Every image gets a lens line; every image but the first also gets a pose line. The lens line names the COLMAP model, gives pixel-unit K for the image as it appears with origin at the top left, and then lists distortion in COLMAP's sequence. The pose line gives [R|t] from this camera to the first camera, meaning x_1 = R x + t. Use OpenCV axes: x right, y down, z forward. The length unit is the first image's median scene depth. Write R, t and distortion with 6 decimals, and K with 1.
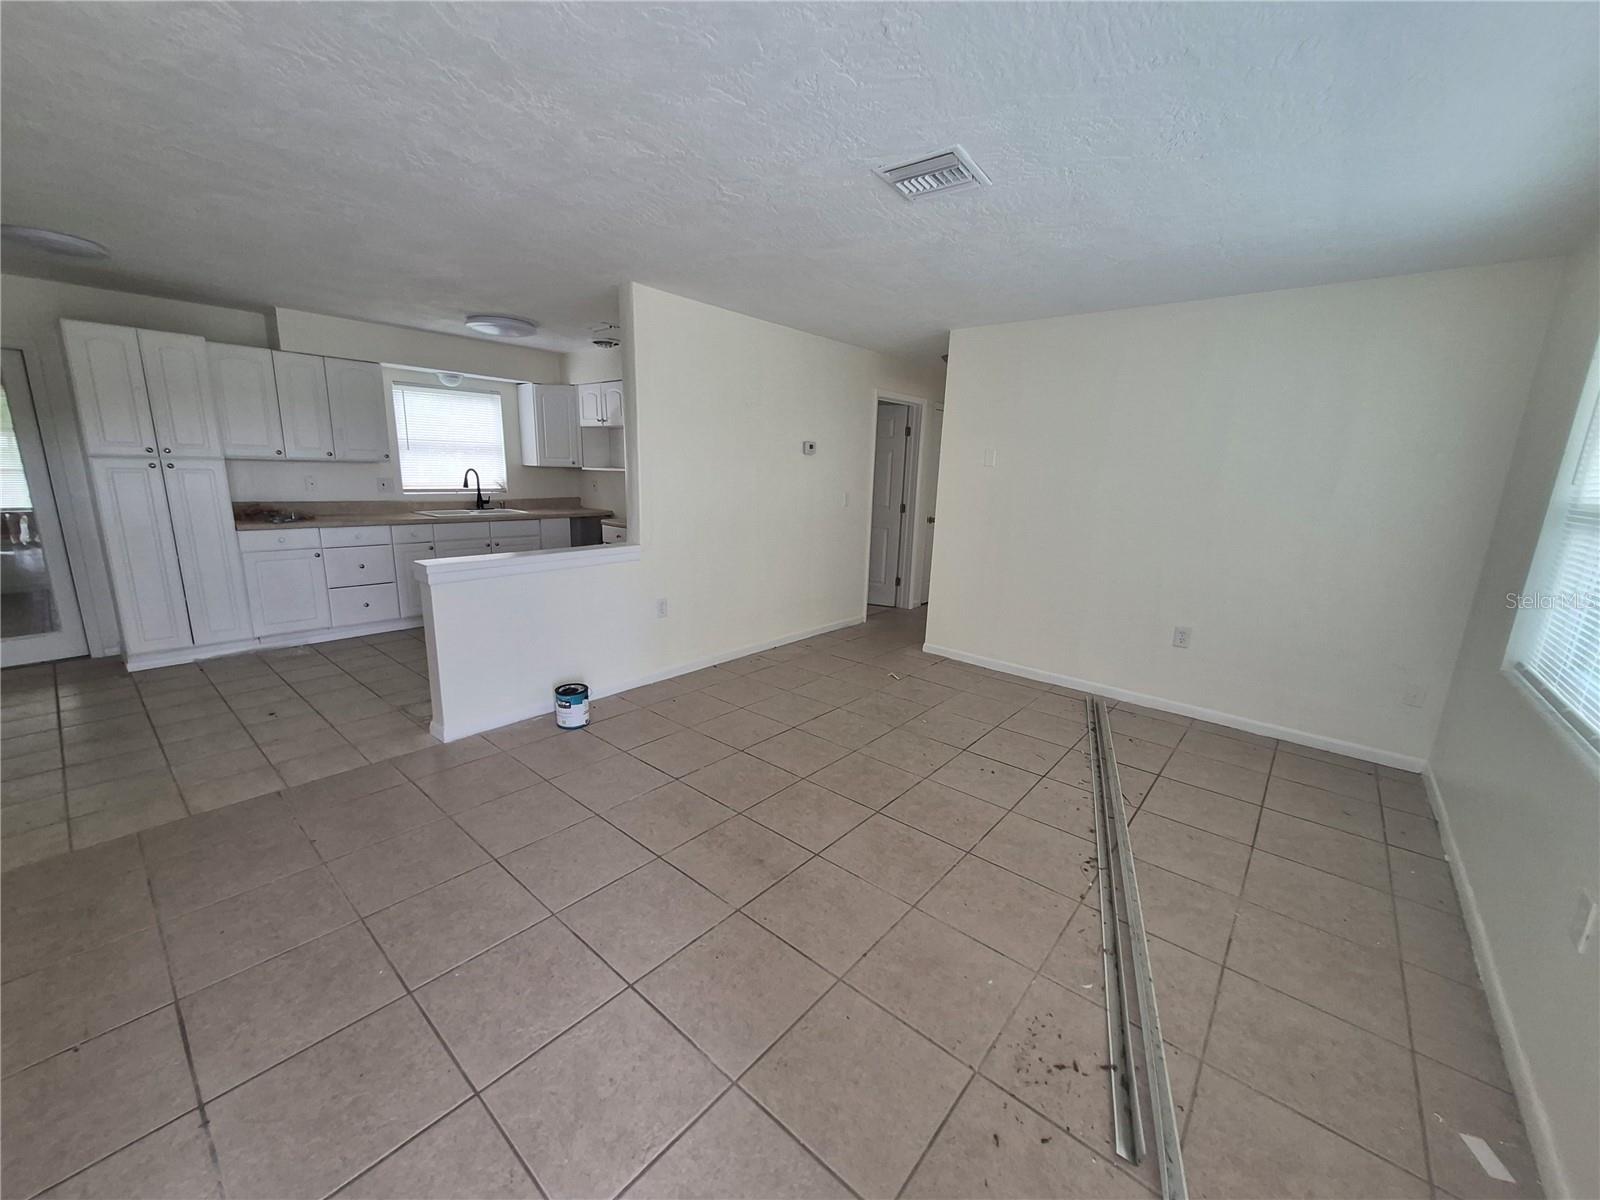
lens RADIAL K [[623.5, 0, 807.9], [0, 623.5, 604.4], [0, 0, 1]] dist [-0.003498, -0.000156]
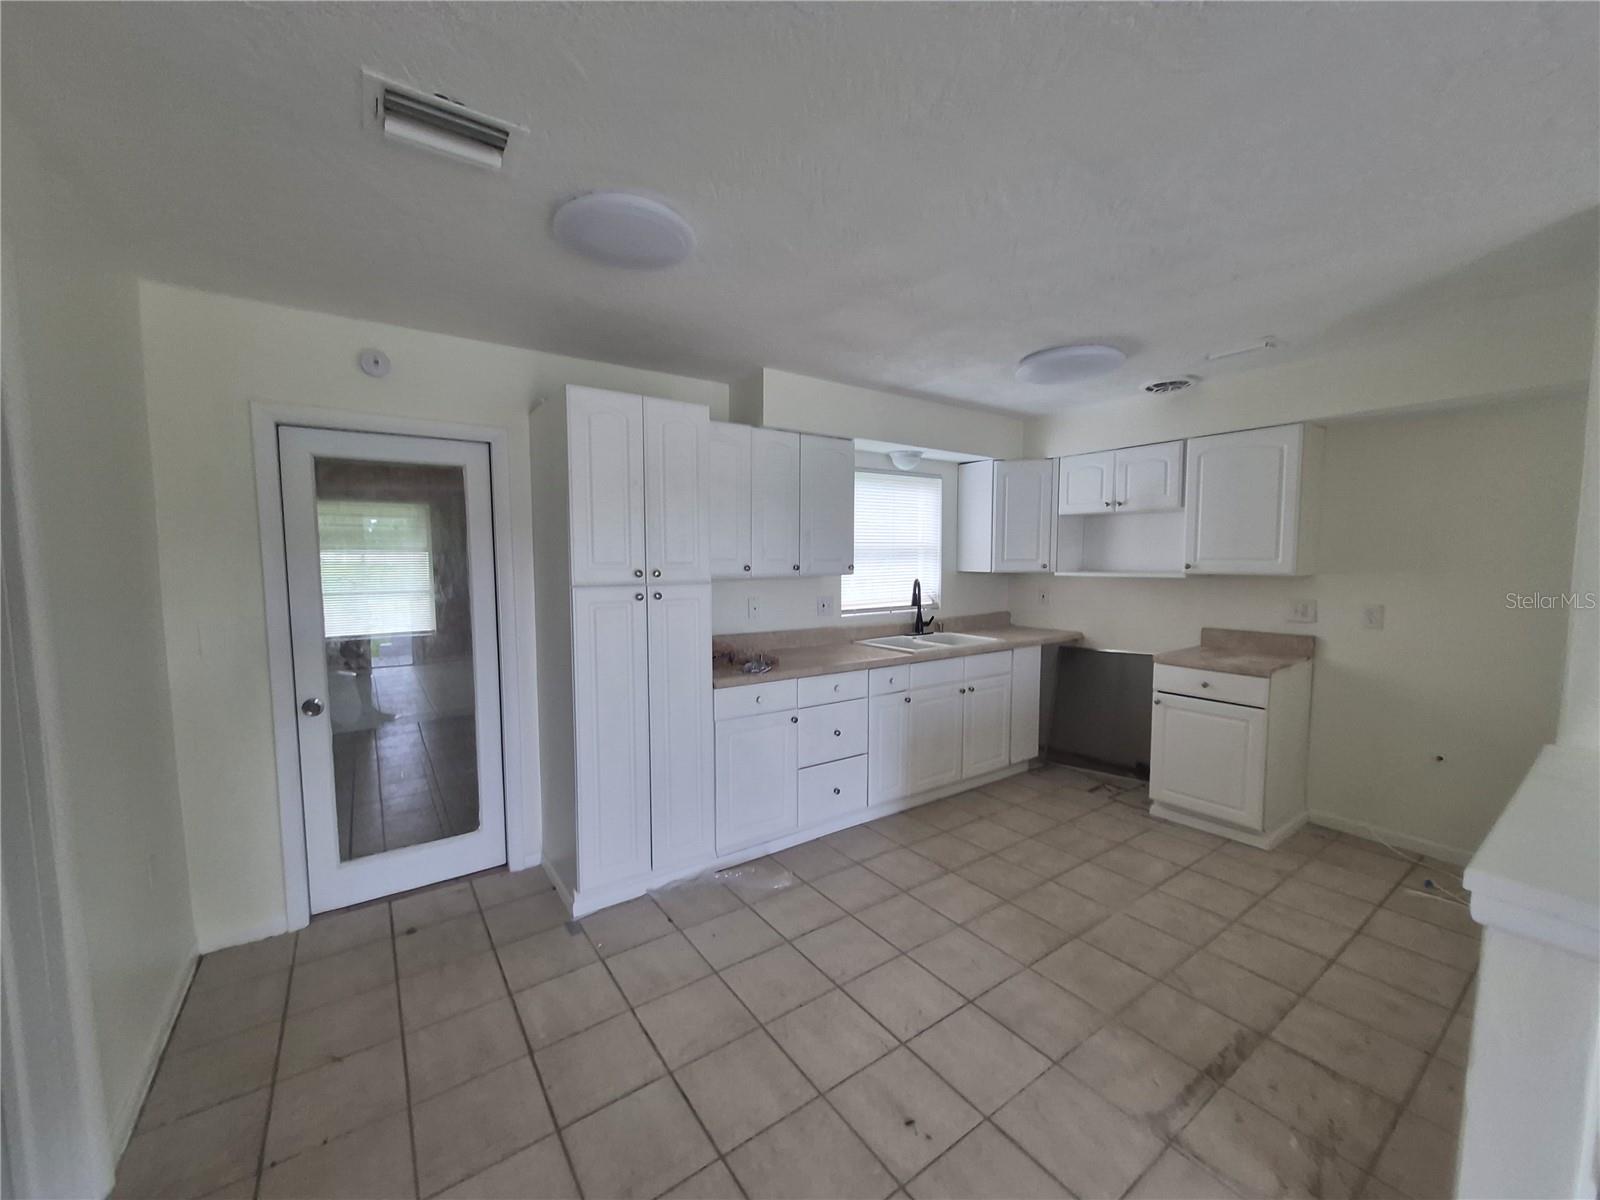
lens RADIAL K [[623.5, 0, 791.8], [0, 623.5, 605.9], [0, 0, 1]] dist [-0.003498, -0.000156]
pose [[0.964461, -0.016679, -0.263698, -0.641231], [-0.020919, 0.990053, -0.139131, -0.110815], [0.263395, 0.139703, 0.954519, 0.368165]]
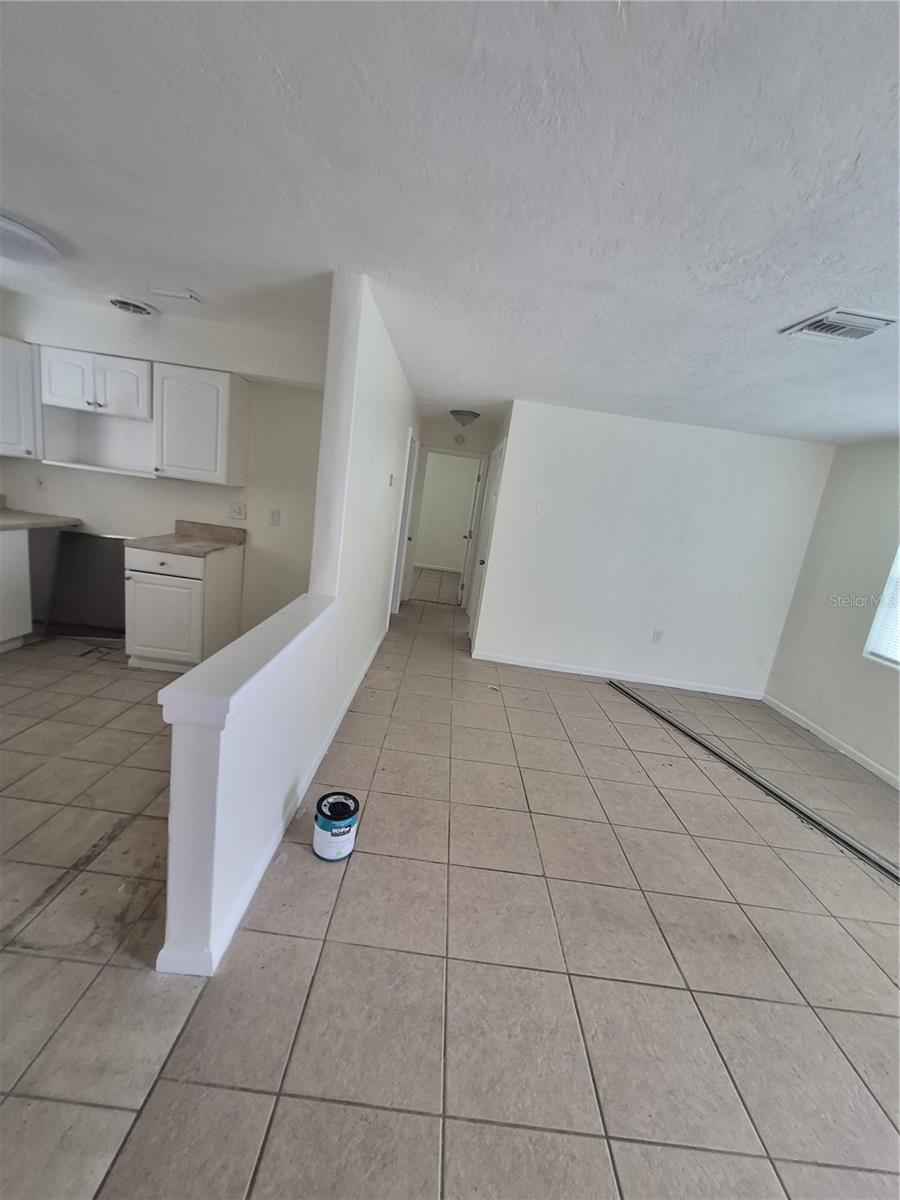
lens RADIAL K [[467.6, 0, 450.4], [0, 467.6, 592.9], [0, 0, 1]] dist [-0.003498, -0.000156]
pose [[0.774202, -0.051698, 0.630824, -0.477695], [0.021895, 0.998250, 0.054938, -0.115800], [-0.632560, -0.028721, 0.773979, 0.372453]]
